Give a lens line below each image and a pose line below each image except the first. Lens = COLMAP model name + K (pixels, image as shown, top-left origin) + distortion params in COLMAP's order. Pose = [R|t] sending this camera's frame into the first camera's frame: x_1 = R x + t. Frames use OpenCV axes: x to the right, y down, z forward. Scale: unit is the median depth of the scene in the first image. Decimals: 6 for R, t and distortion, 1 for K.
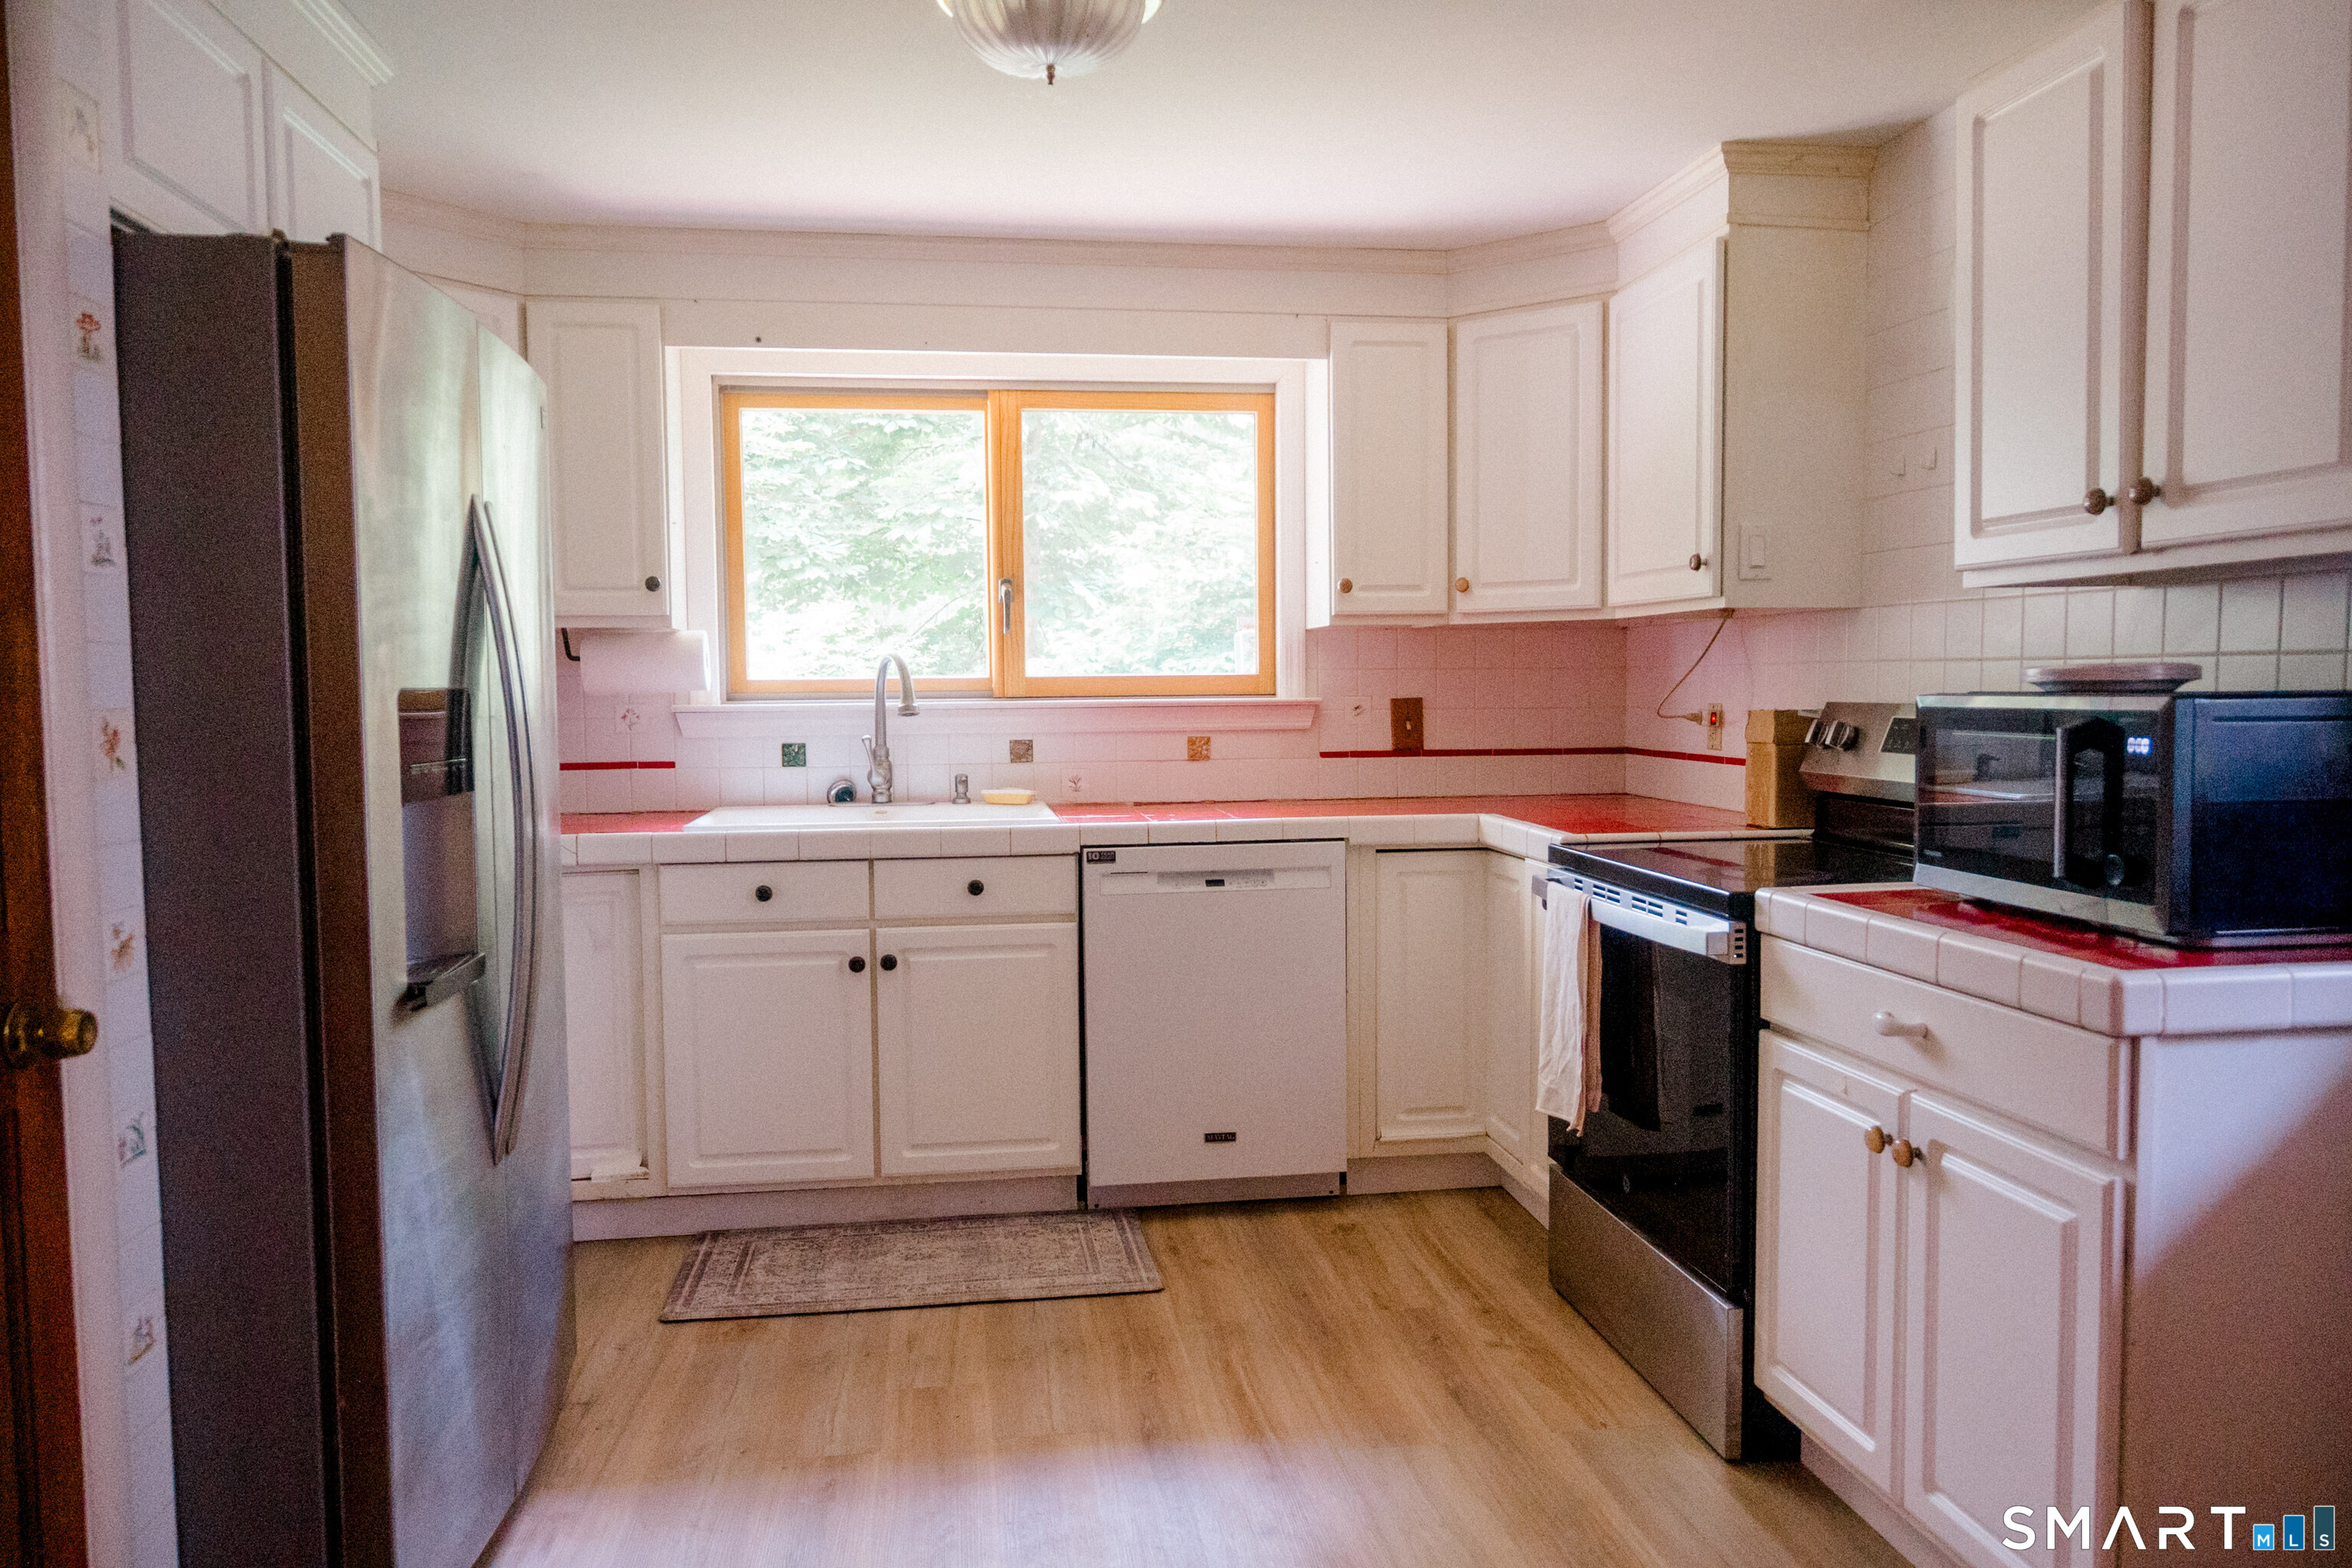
lens RADIAL K [[1603.2, 0, 1185.2], [0, 1603.2, 780.7], [0, 0, 1]] dist [-0.010099, -0.007264]
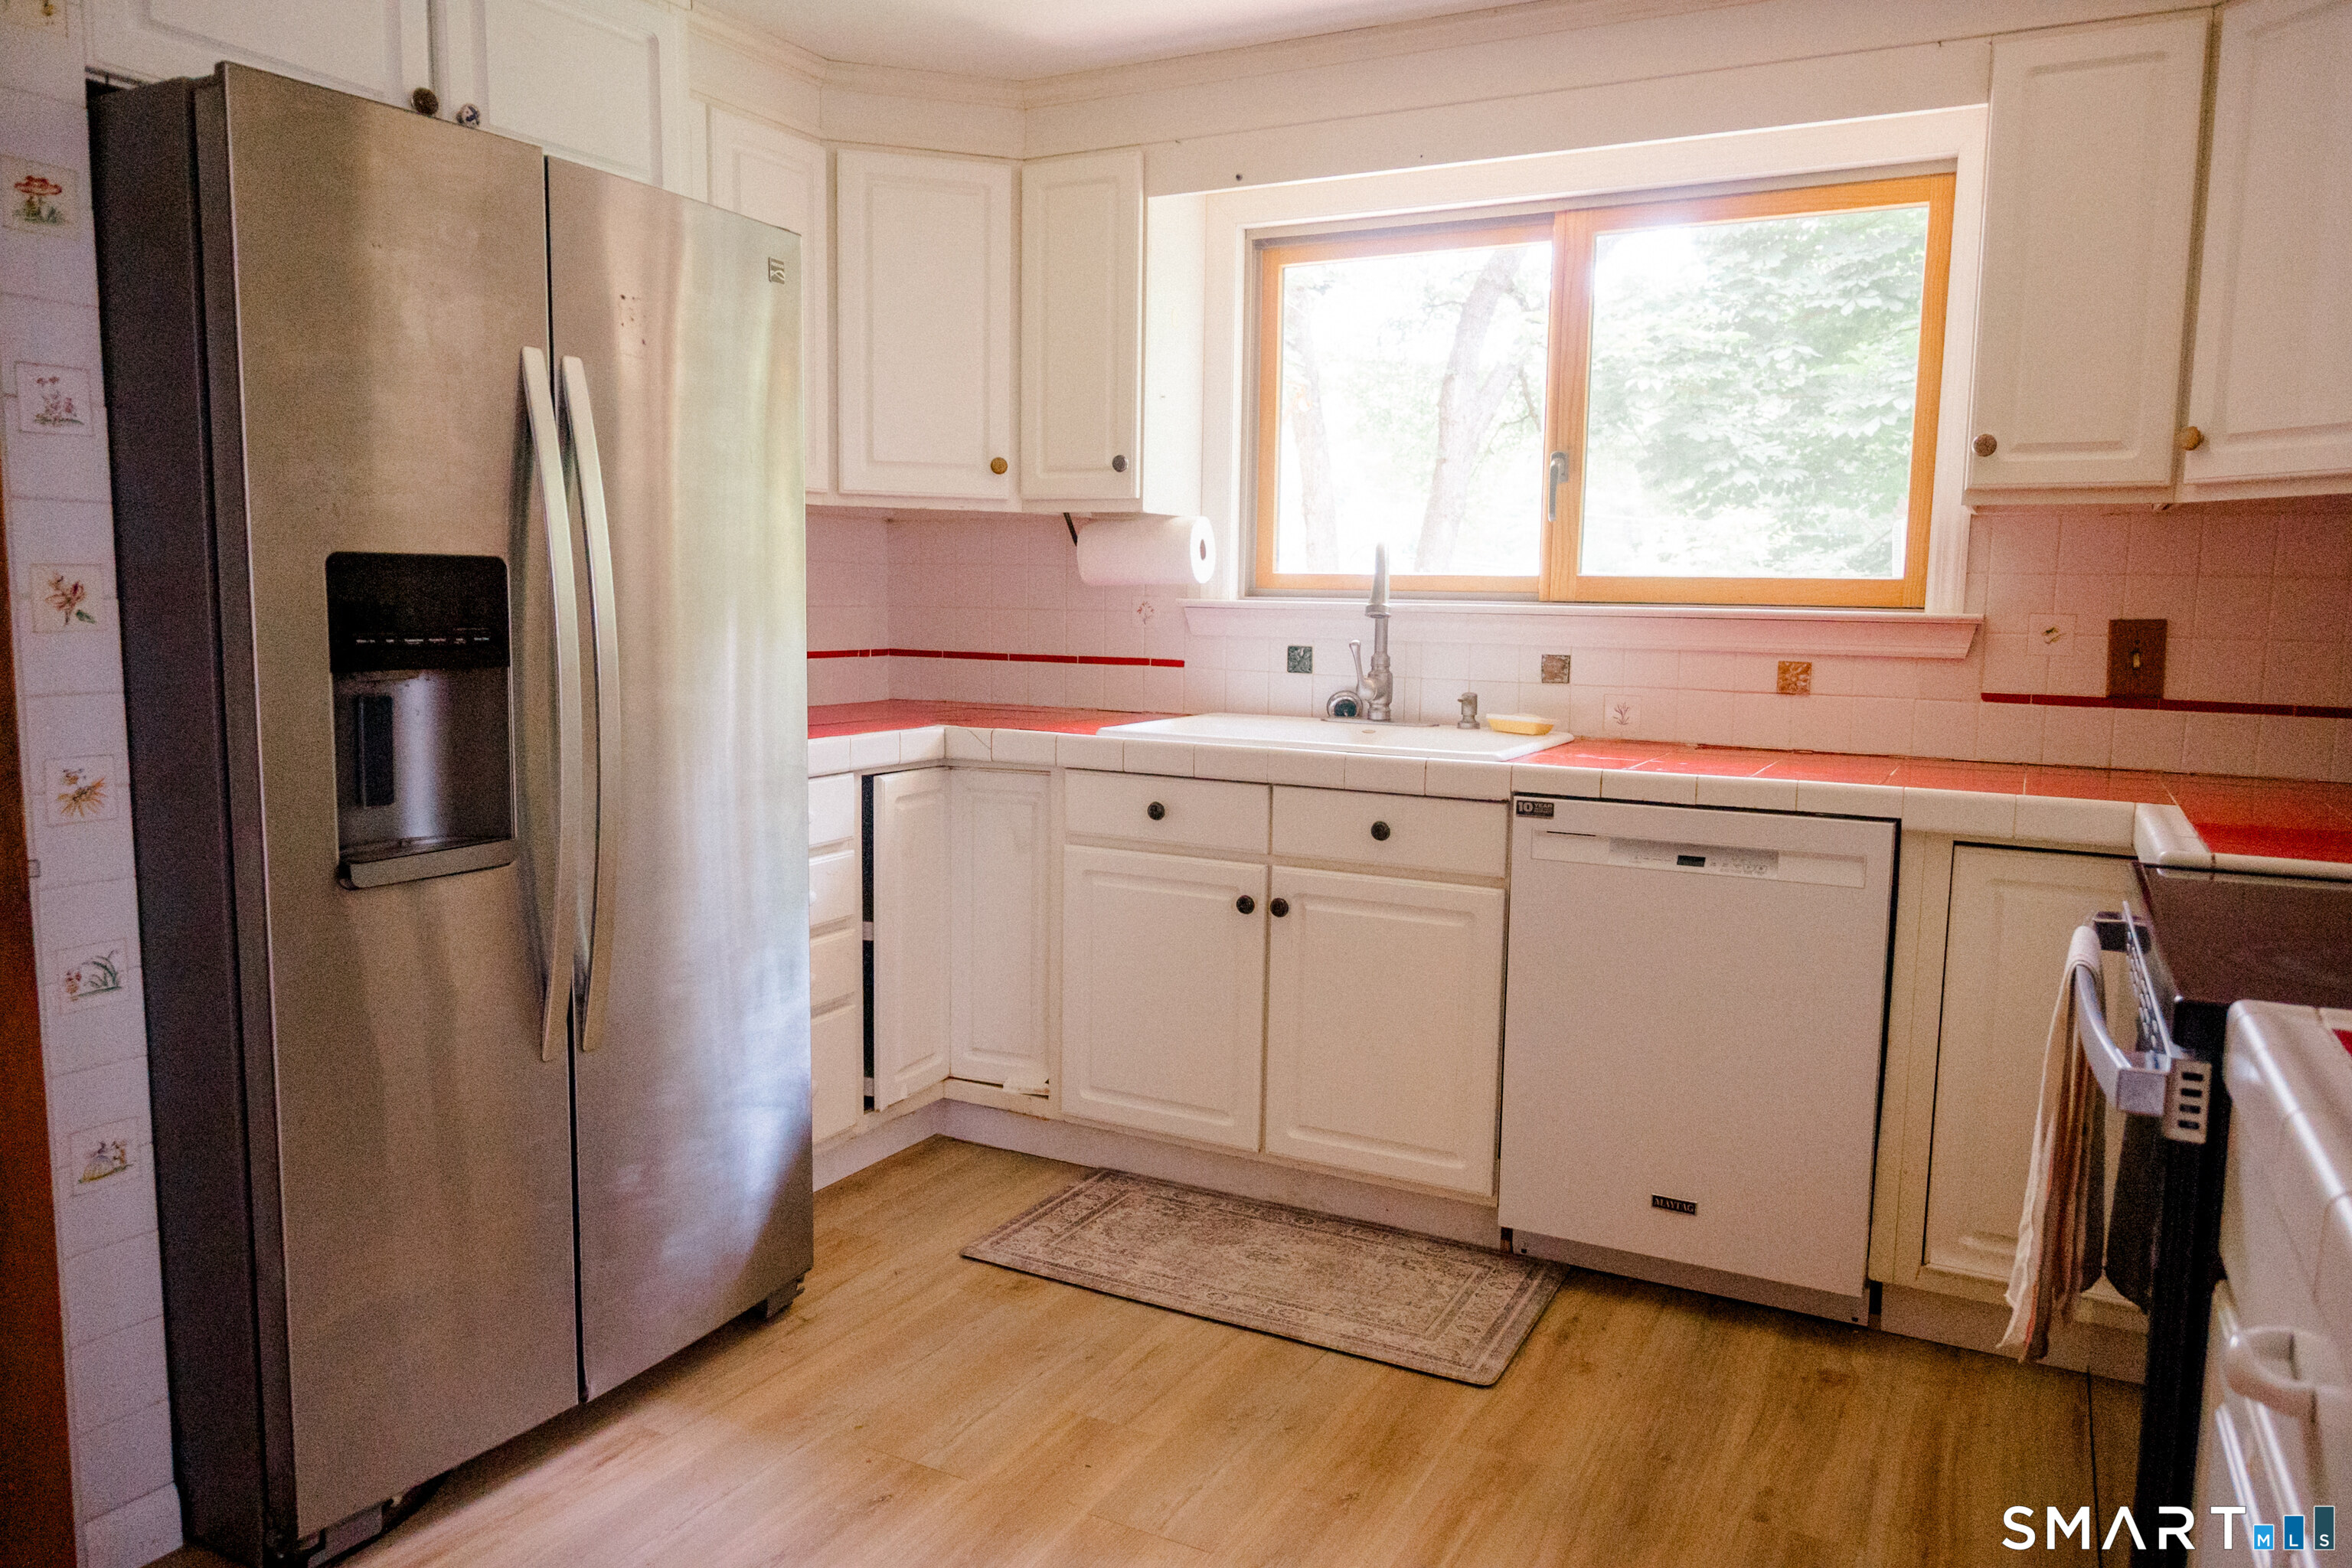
lens RADIAL K [[1603.2, 0, 1170.6], [0, 1603.2, 786.1], [0, 0, 1]] dist [-0.010099, -0.007264]
pose [[0.803344, 0.093544, -0.588122, 0.250791], [-0.060705, 0.995305, 0.075390, -0.010100], [0.592413, -0.024862, 0.805251, 0.277086]]
